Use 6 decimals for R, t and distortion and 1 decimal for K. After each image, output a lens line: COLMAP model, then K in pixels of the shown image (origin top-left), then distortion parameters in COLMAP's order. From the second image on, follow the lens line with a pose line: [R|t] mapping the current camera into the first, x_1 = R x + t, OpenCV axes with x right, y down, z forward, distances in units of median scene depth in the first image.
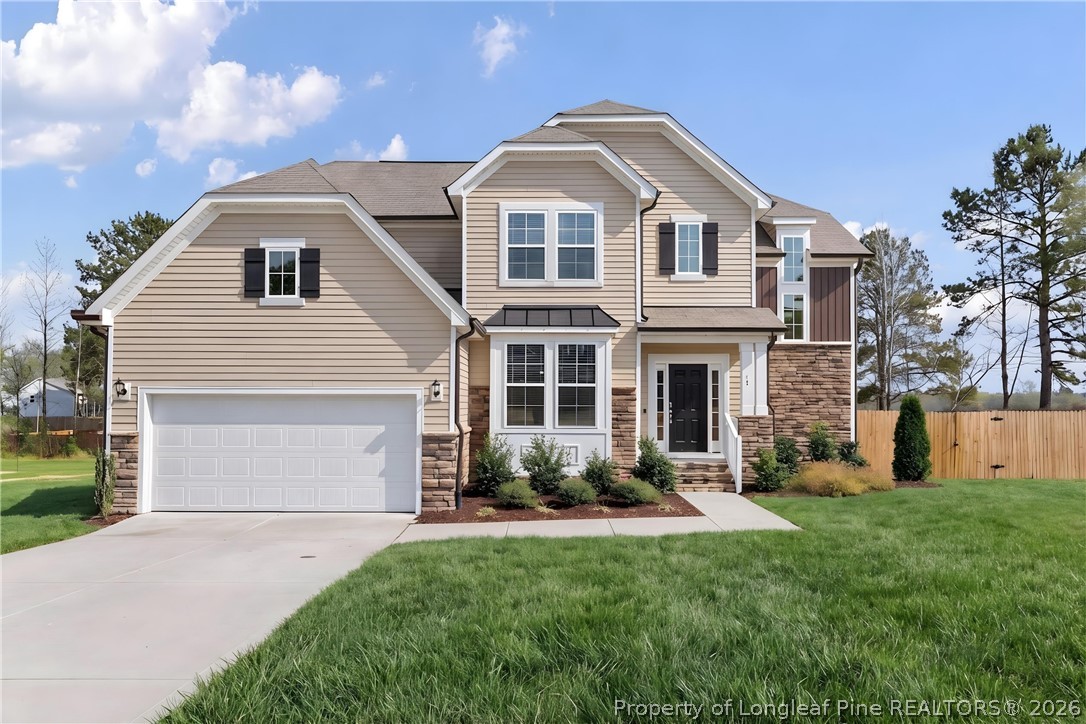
lens RADIAL K [[725.6, 0, 544.9], [0, 725.6, 383.9], [0, 0, 1]] dist [-0.040351, 0.000118]
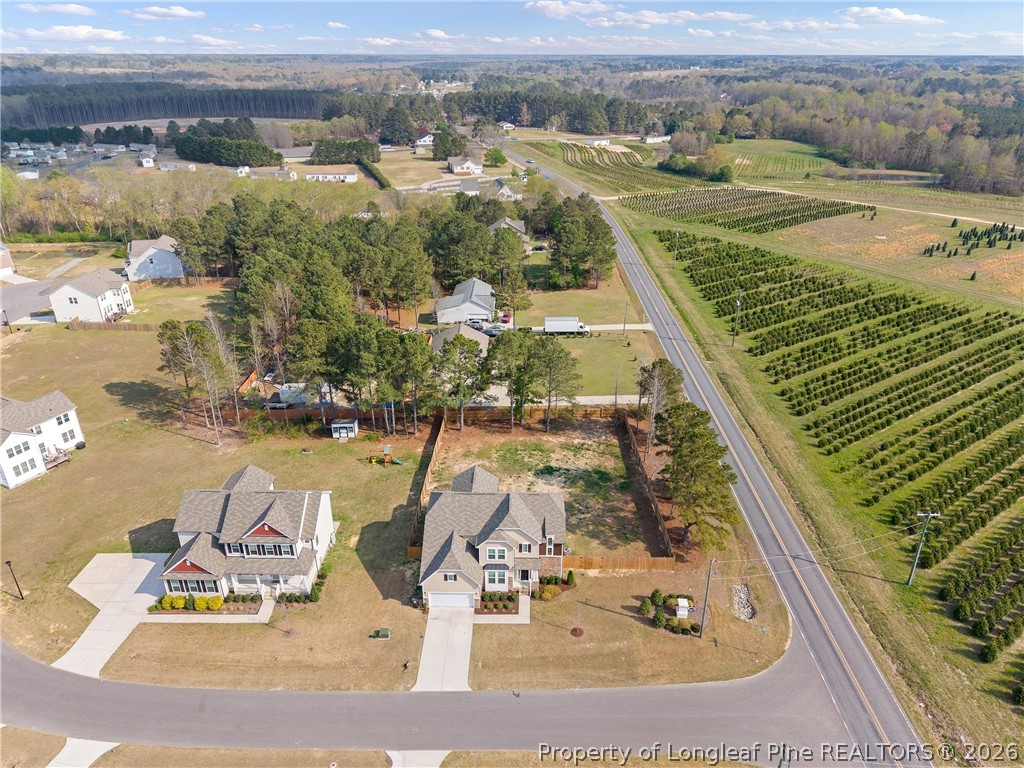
lens RADIAL K [[691.7, 0, 512.0], [0, 691.7, 384.0], [0, 0, 1]] dist [0.011117, -0.000089]
pose [[0.999625, 0.010278, -0.025384, 0.233338], [0.002333, 0.891578, 0.452862, -3.520775], [0.027287, -0.452751, 0.891219, -2.851515]]
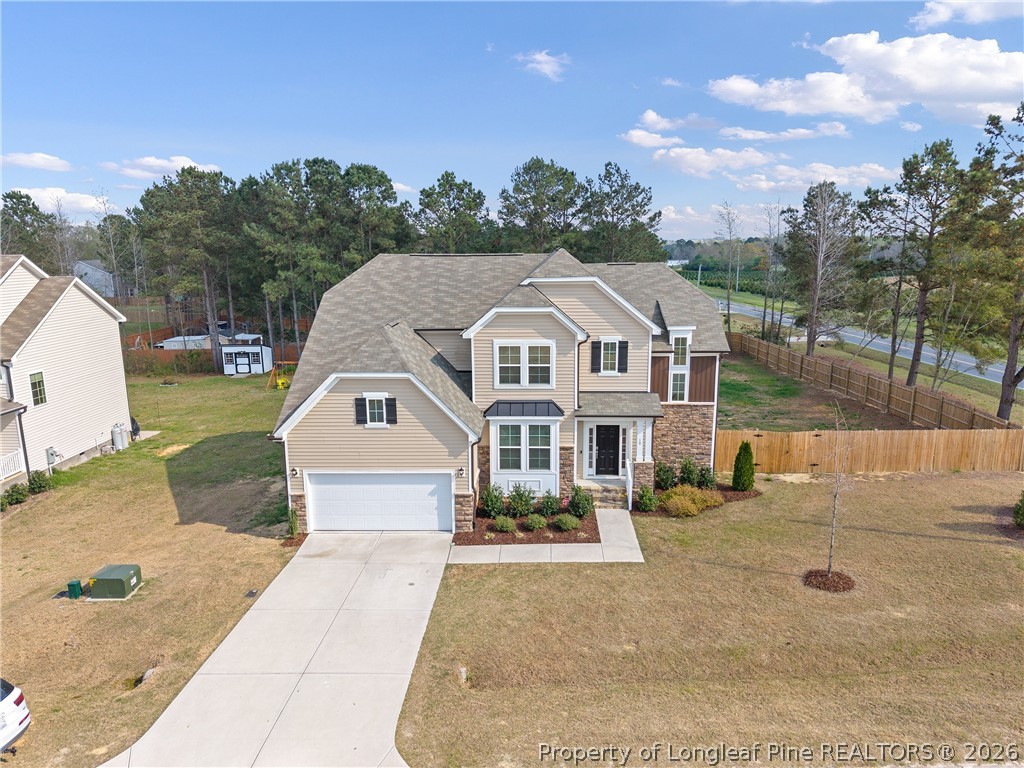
lens RADIAL K [[691.7, 0, 512.0], [0, 691.7, 384.0], [0, 0, 1]] dist [0.011117, -0.000089]
pose [[0.999014, -0.003087, -0.044299, 0.051310], [0.012629, 0.976140, 0.216774, -0.499900], [0.042573, -0.217119, 0.975216, -0.580170]]
